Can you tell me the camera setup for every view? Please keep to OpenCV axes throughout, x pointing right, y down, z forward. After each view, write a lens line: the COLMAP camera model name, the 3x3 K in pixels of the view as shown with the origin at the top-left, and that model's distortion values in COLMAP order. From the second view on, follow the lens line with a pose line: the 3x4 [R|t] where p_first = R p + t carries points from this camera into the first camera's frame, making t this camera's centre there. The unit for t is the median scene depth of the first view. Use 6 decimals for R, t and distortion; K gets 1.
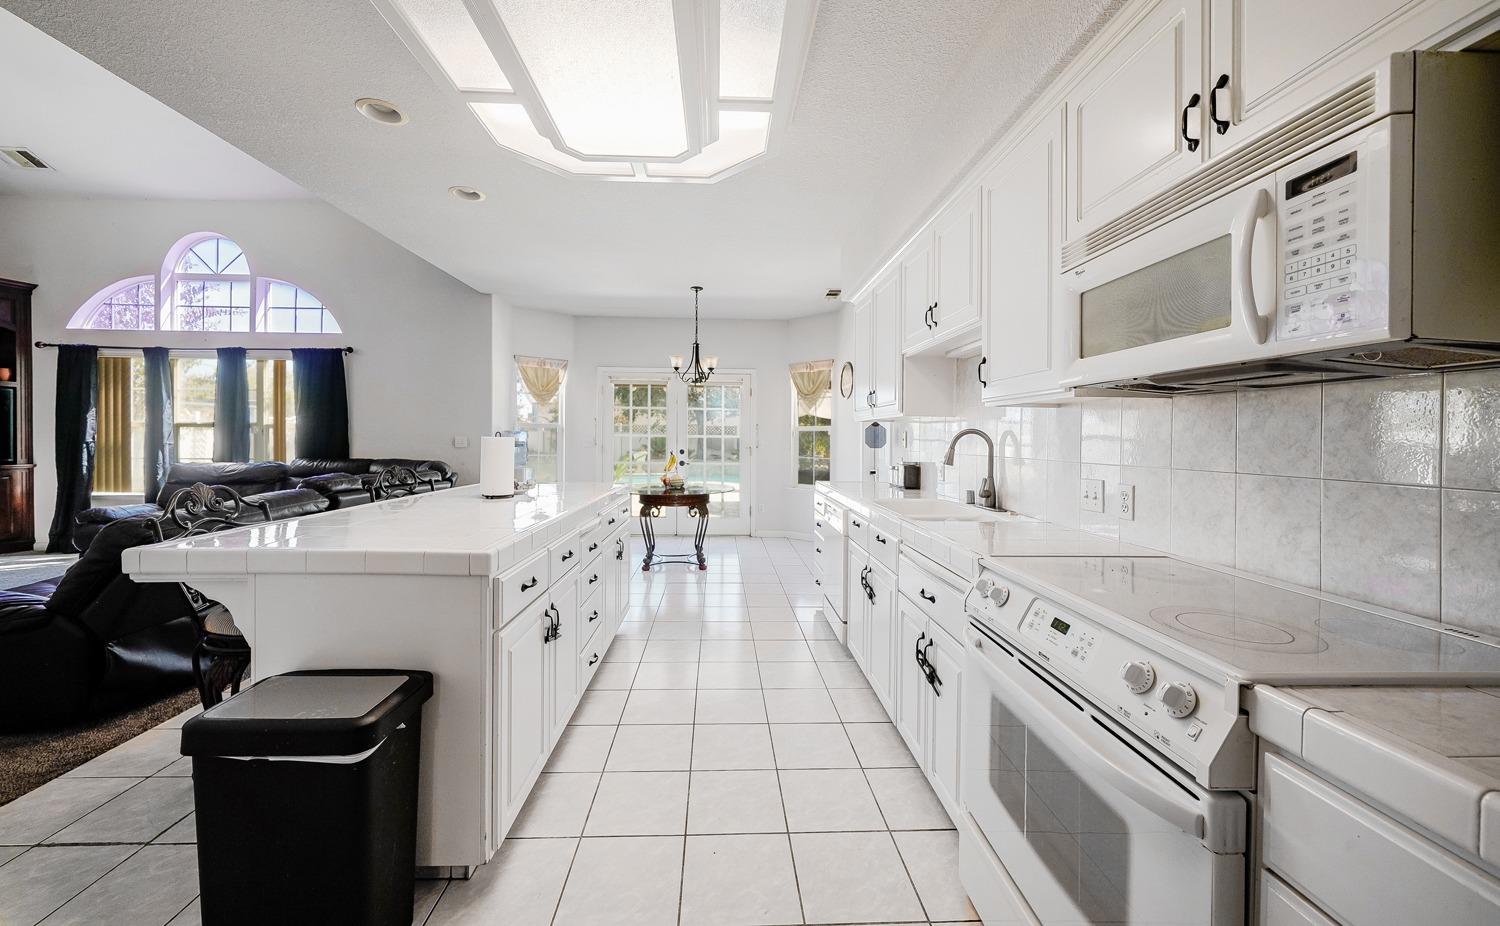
lens RADIAL K [[552.9, 0, 748.6], [0, 552.9, 443.9], [0, 0, 1]] dist [0.000050, -0.000089]
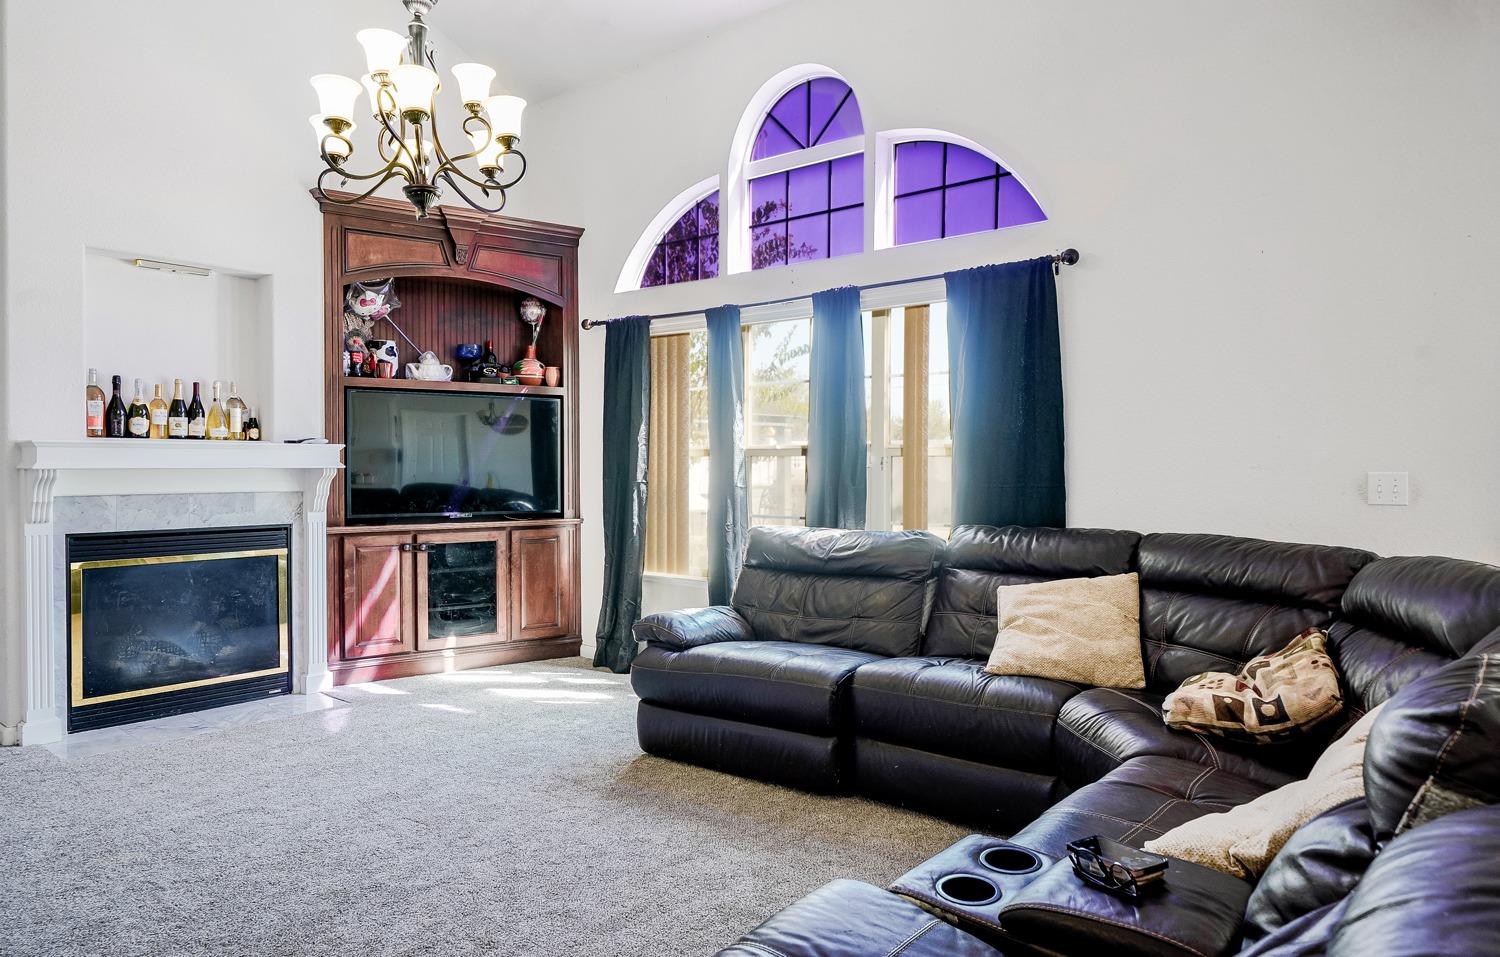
lens RADIAL K [[950.3, 0, 750.0], [0, 950.3, 478.5], [0, 0, 1]] dist [0.001715, 0.000176]
pose [[0.739905, 0.004871, -0.672693, -0.437279], [-0.000061, 0.999974, 0.007174, -0.015371], [0.672711, -0.005268, 0.739887, 0.340451]]
